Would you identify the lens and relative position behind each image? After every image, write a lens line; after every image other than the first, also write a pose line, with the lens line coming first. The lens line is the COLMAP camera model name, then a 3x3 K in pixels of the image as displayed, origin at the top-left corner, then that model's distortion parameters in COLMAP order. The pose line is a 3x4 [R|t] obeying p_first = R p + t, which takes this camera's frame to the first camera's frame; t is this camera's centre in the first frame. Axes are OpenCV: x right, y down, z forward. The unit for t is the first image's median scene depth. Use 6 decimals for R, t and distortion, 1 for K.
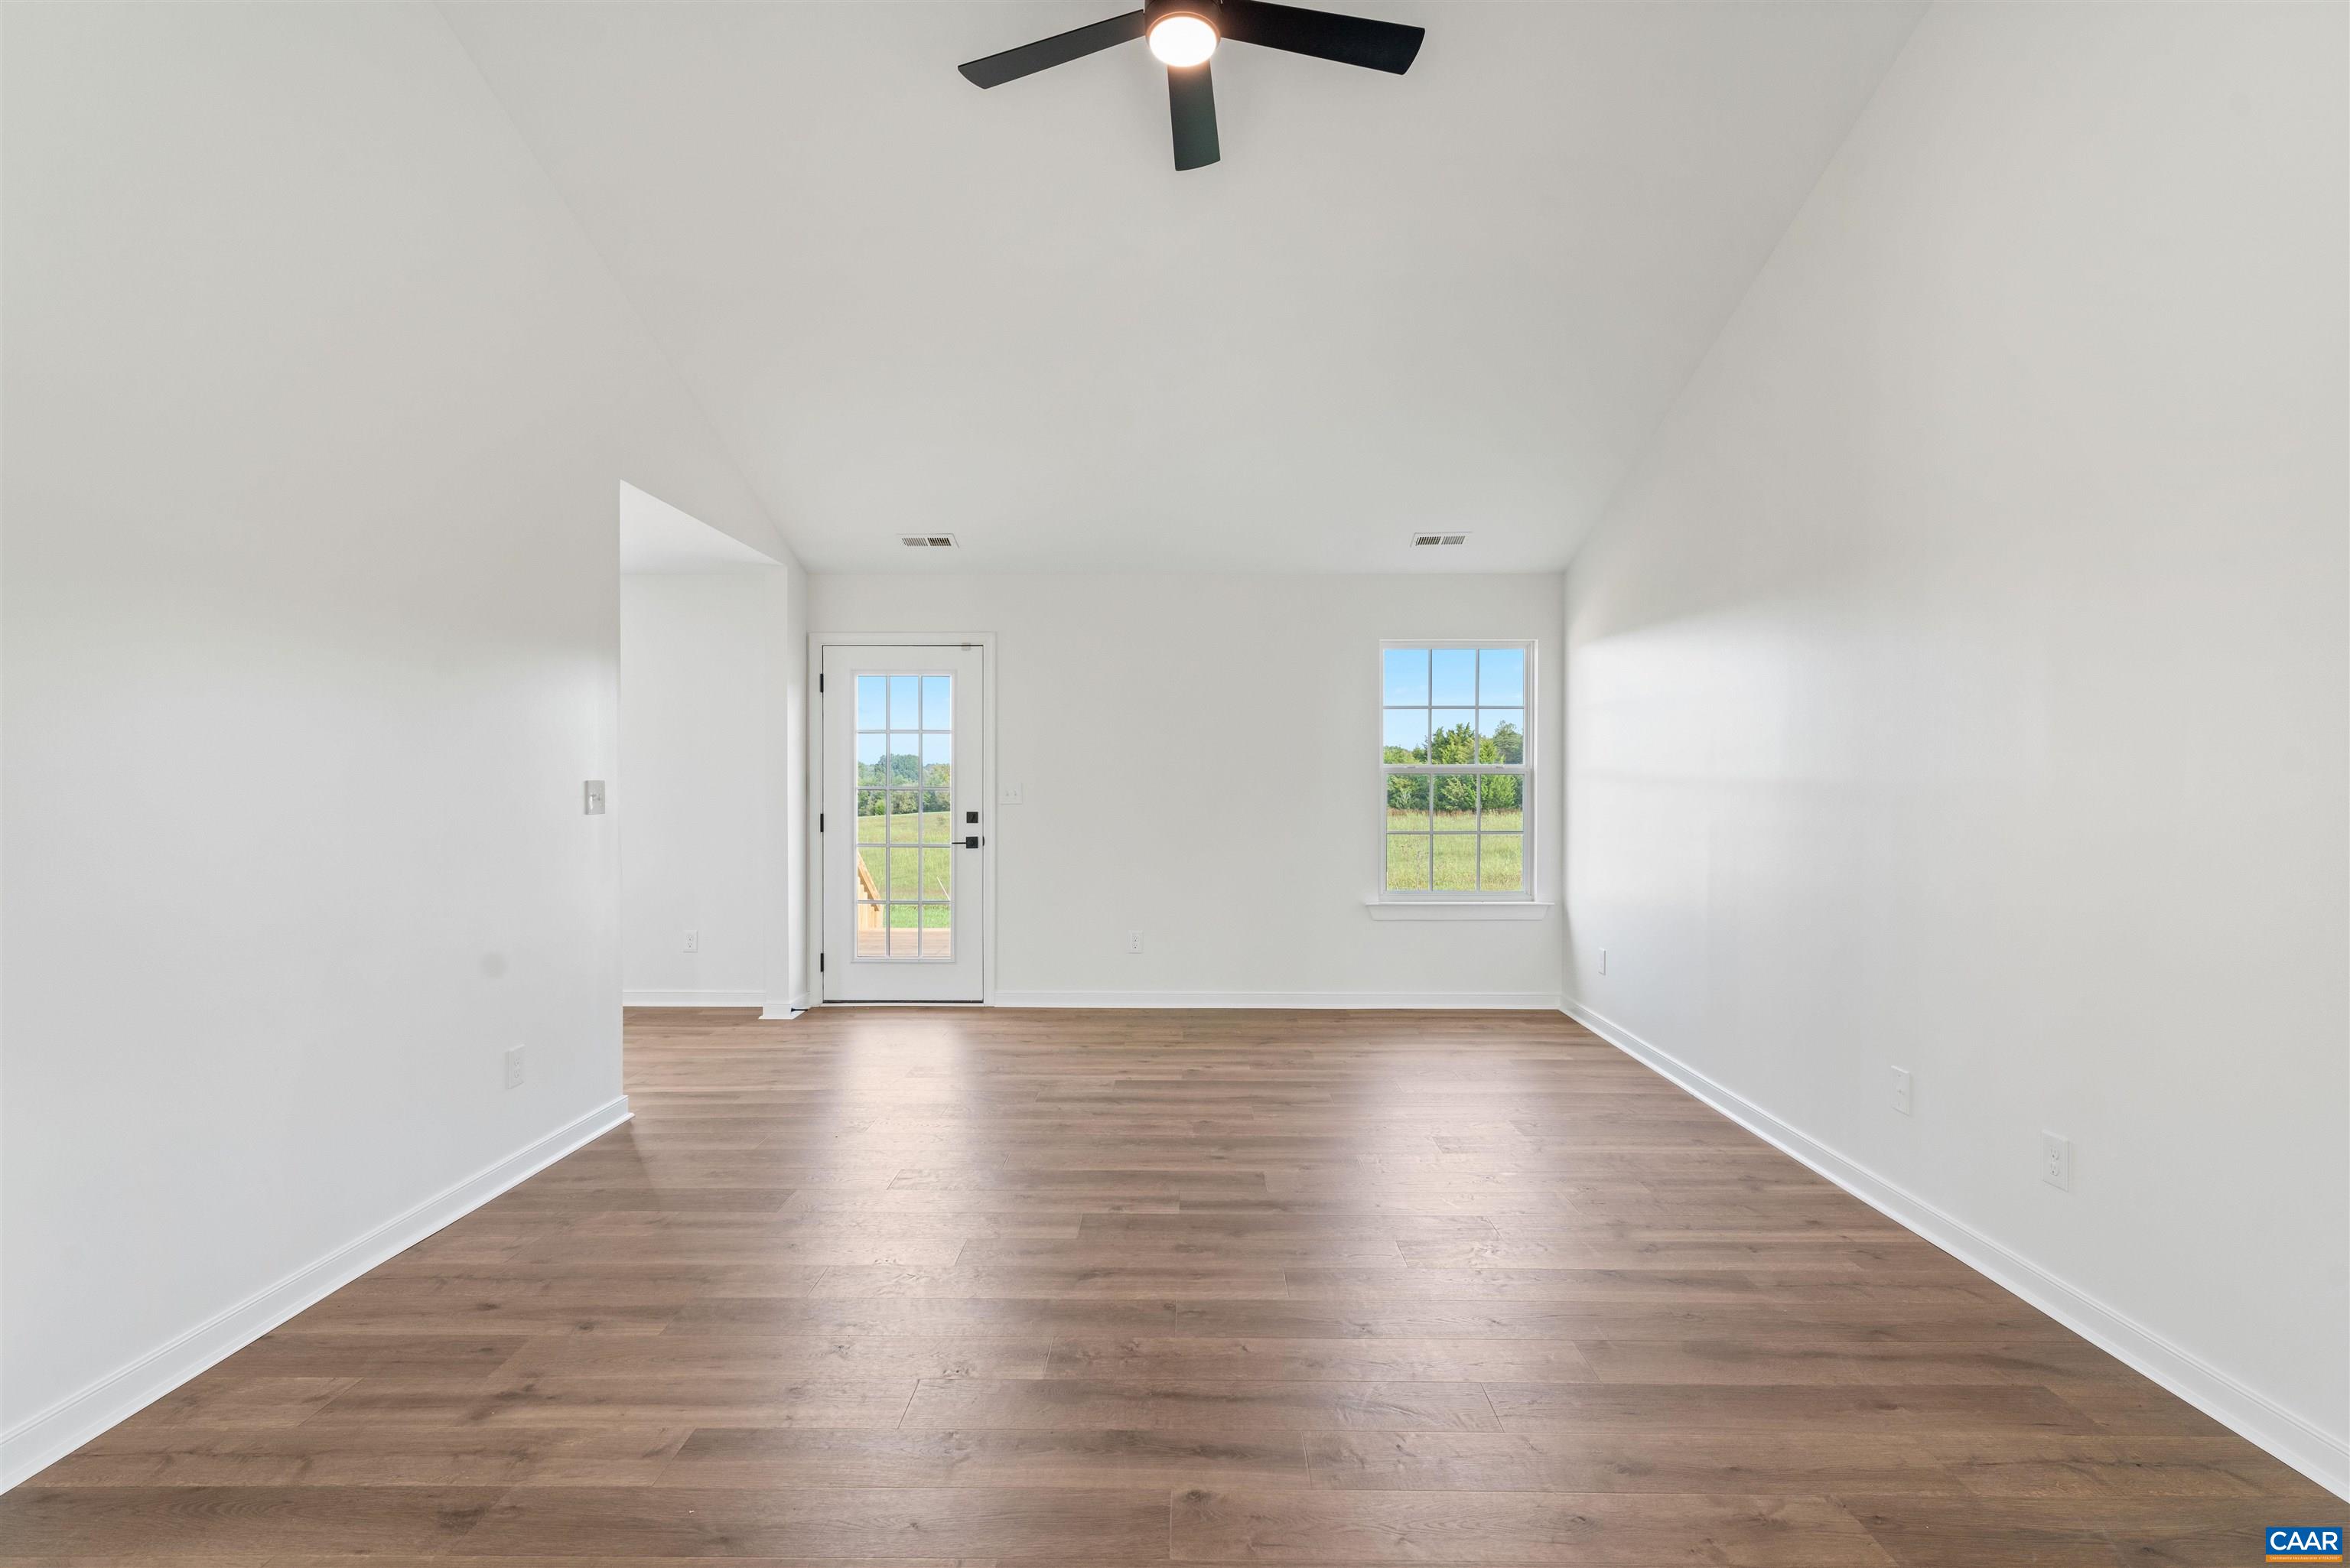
lens RADIAL K [[1144.1, 0, 1177.7], [0, 1144.1, 782.5], [0, 0, 1]] dist [-0.000159, -0.000767]
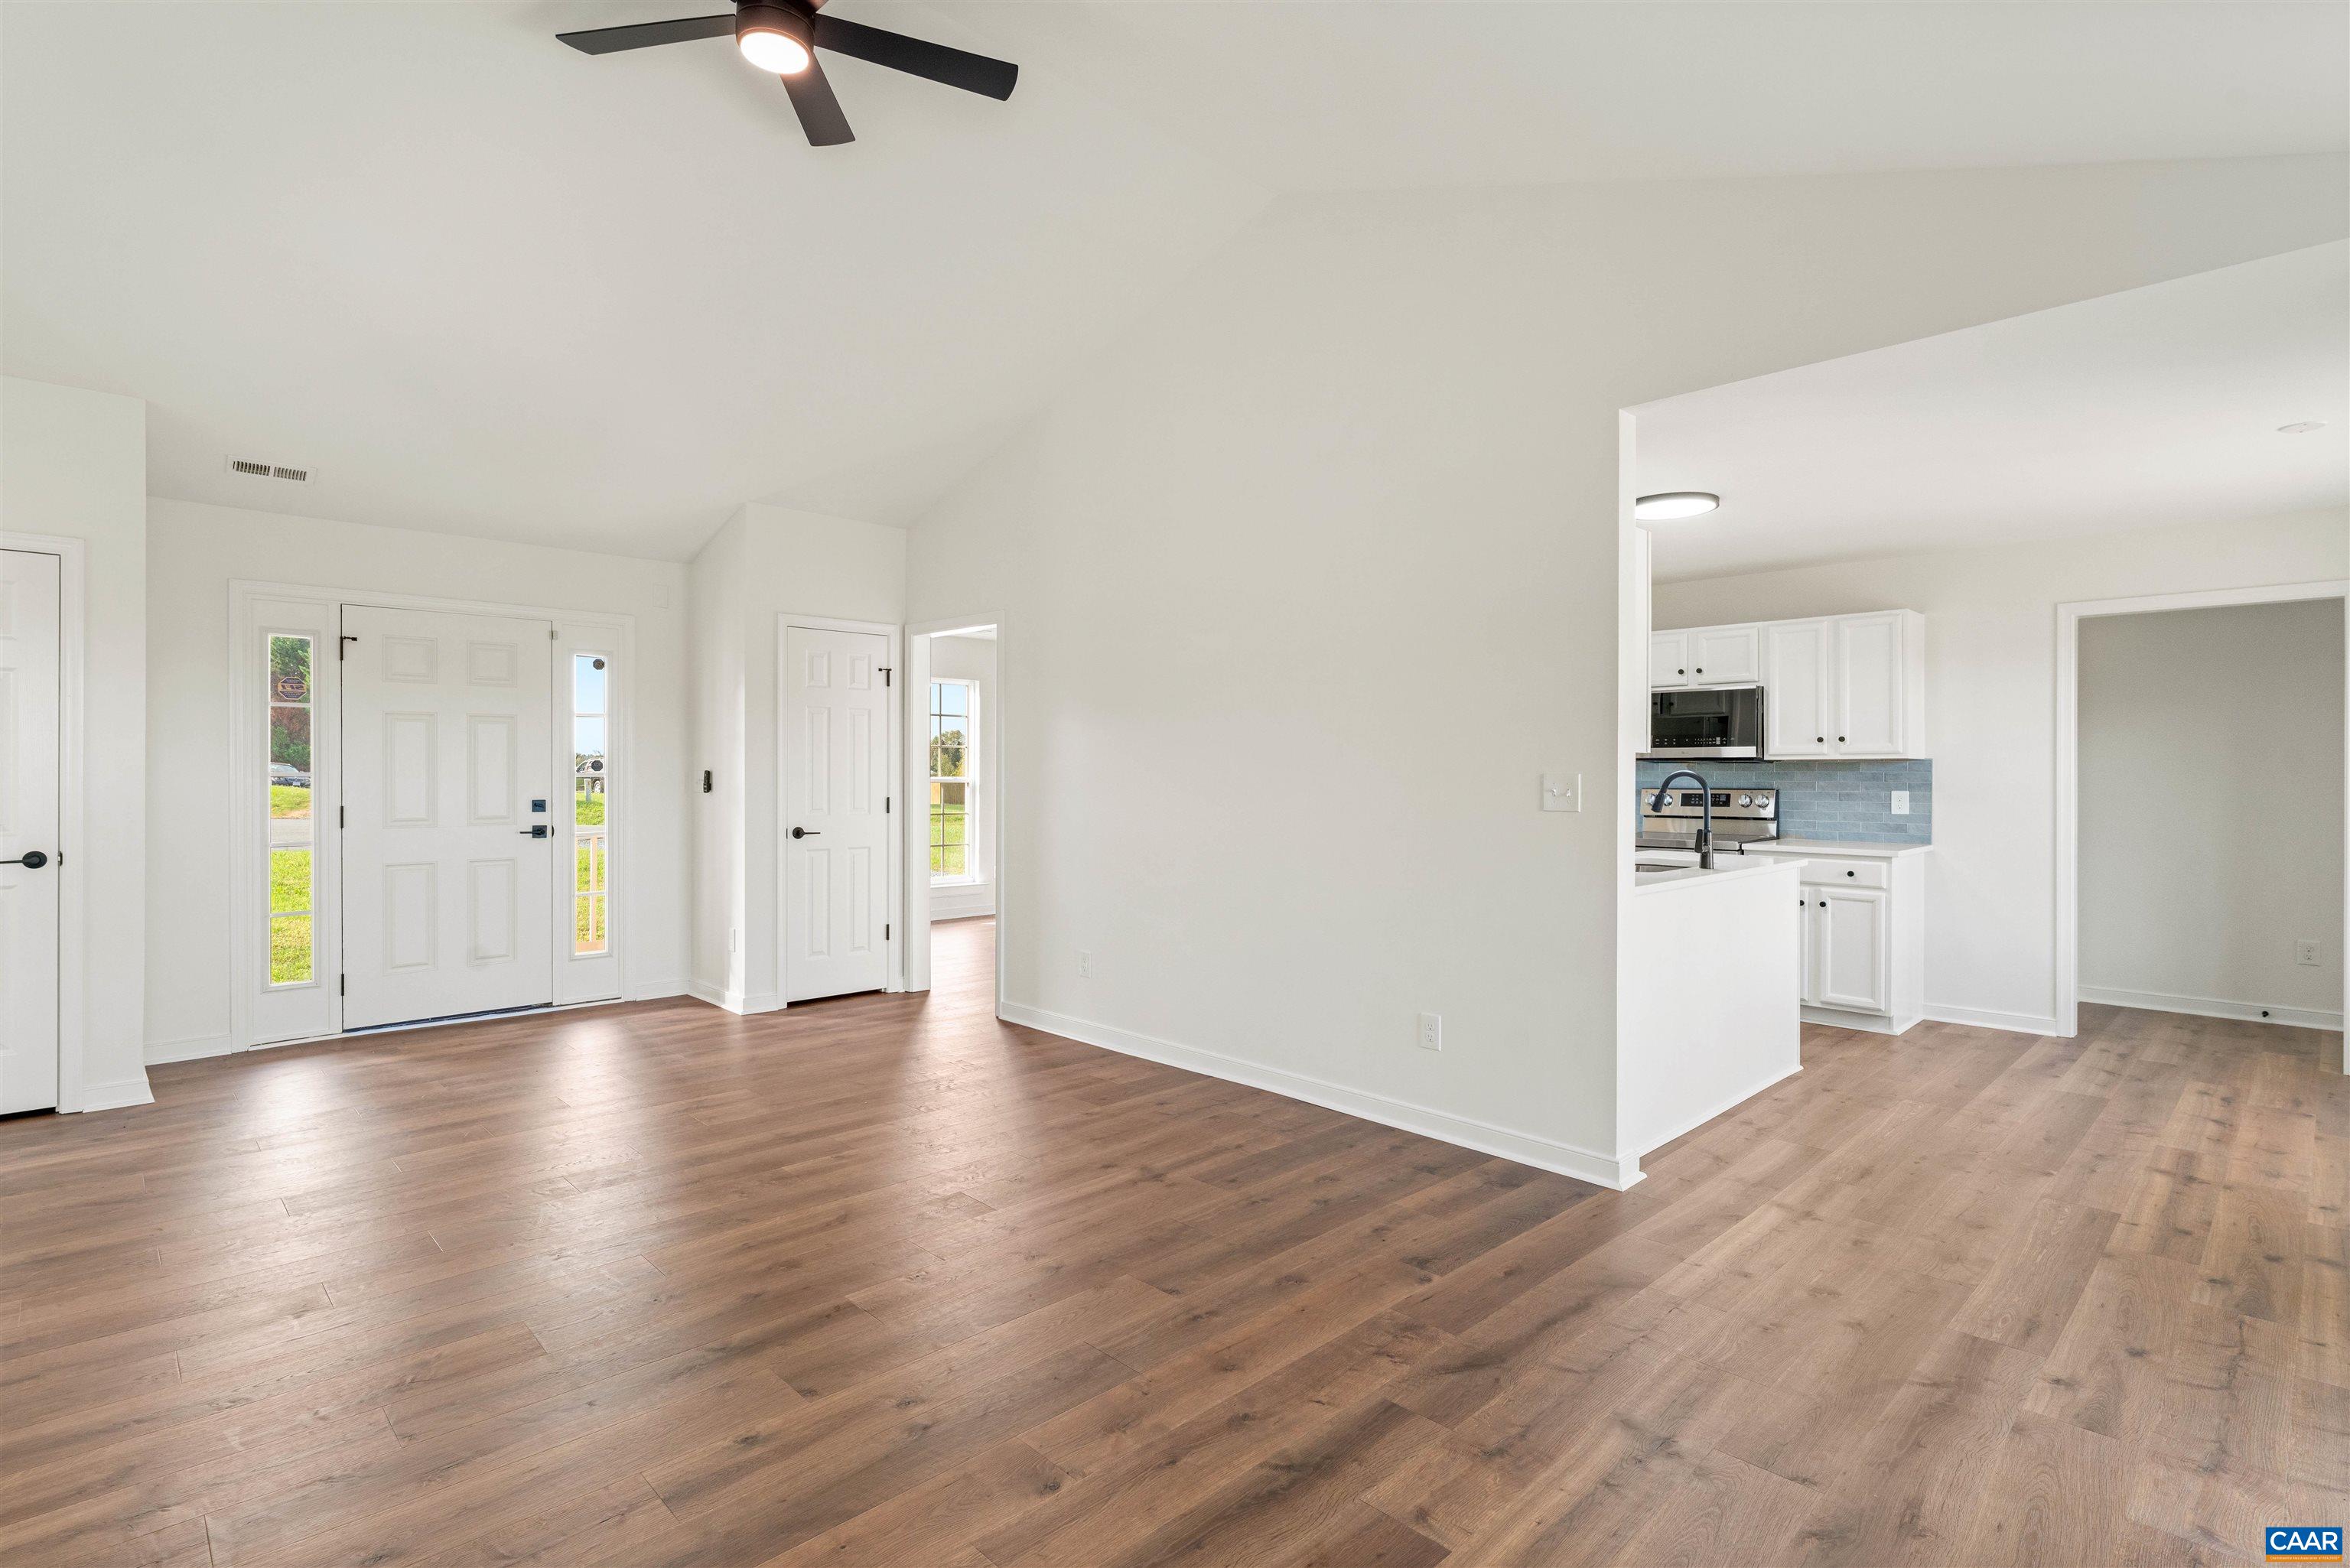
lens RADIAL K [[1130.5, 0, 1160.7], [0, 1130.5, 777.6], [0, 0, 1]] dist [0.002624, 0.000305]
pose [[-0.712125, -0.002046, -0.702050, 0.238466], [-0.008945, 0.999941, 0.006160, -0.001554], [0.701996, 0.010667, -0.712101, 1.007980]]
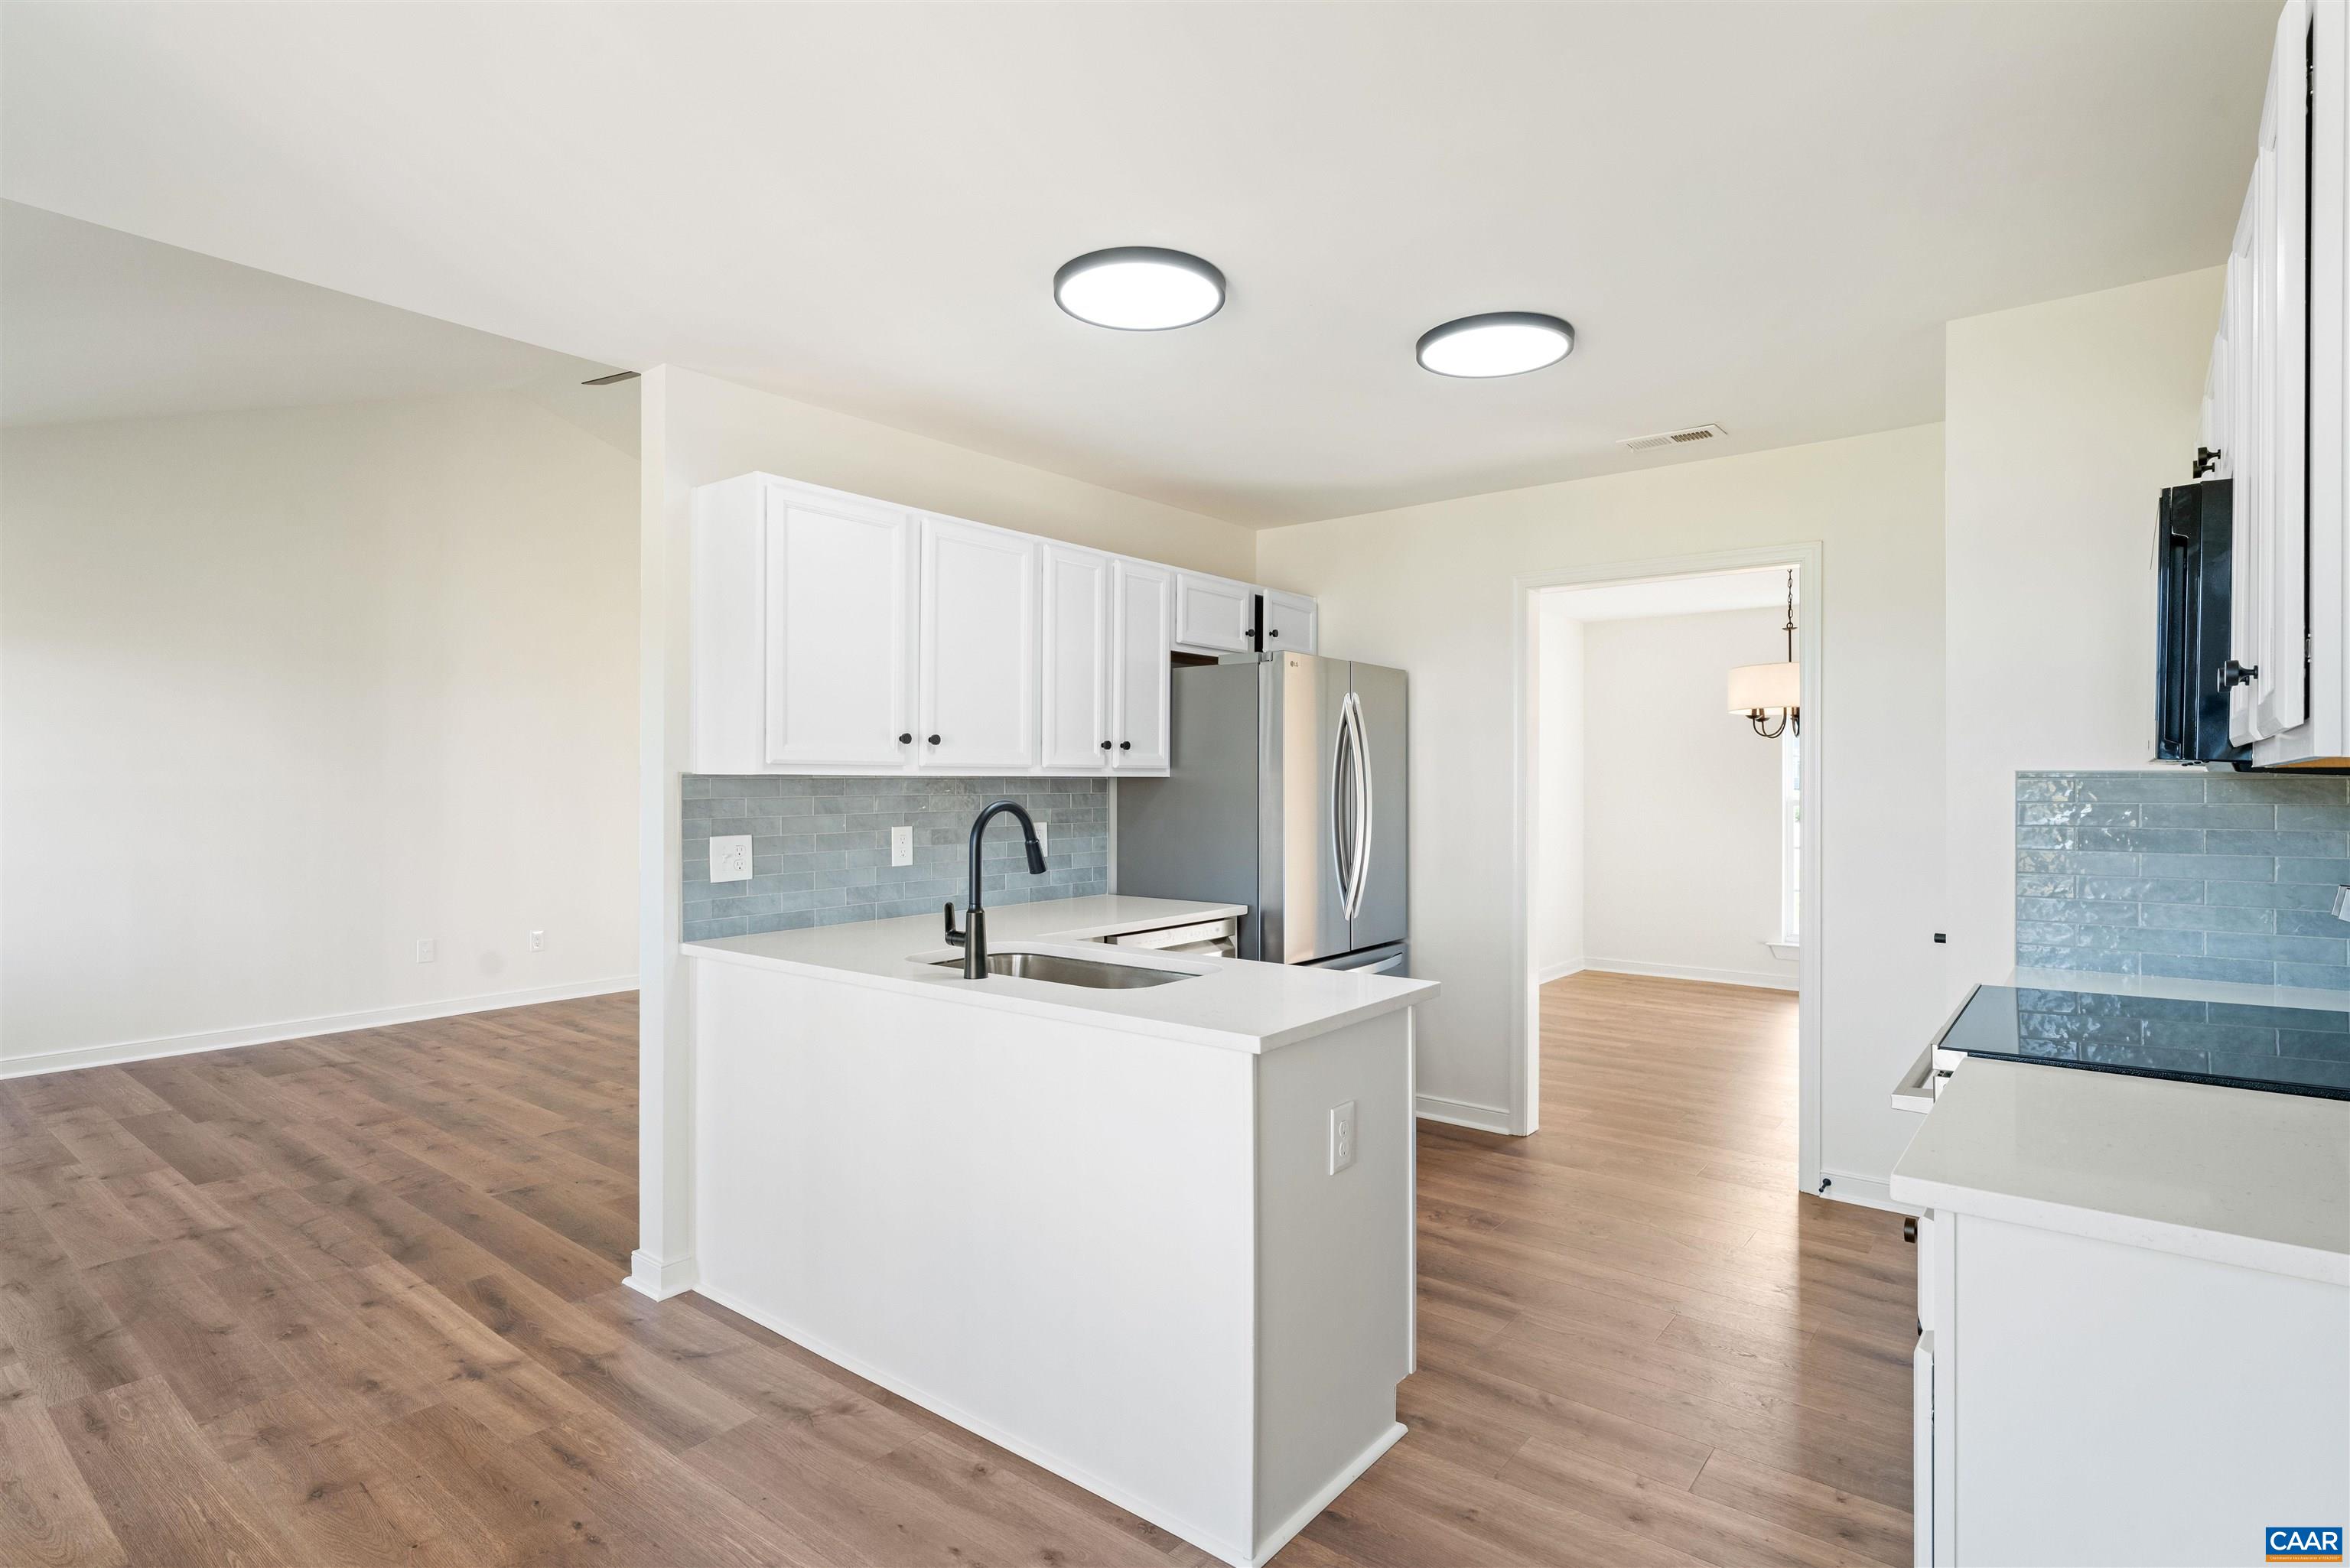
lens RADIAL K [[1190.7, 0, 1160.1], [0, 1190.7, 785.5], [0, 0, 1]] dist [0.001869, 0.000326]
pose [[-0.784506, -0.006046, 0.620091, -0.885508], [-0.001720, 0.999970, 0.007574, -0.012414], [-0.620118, 0.004875, -0.784493, 1.028752]]
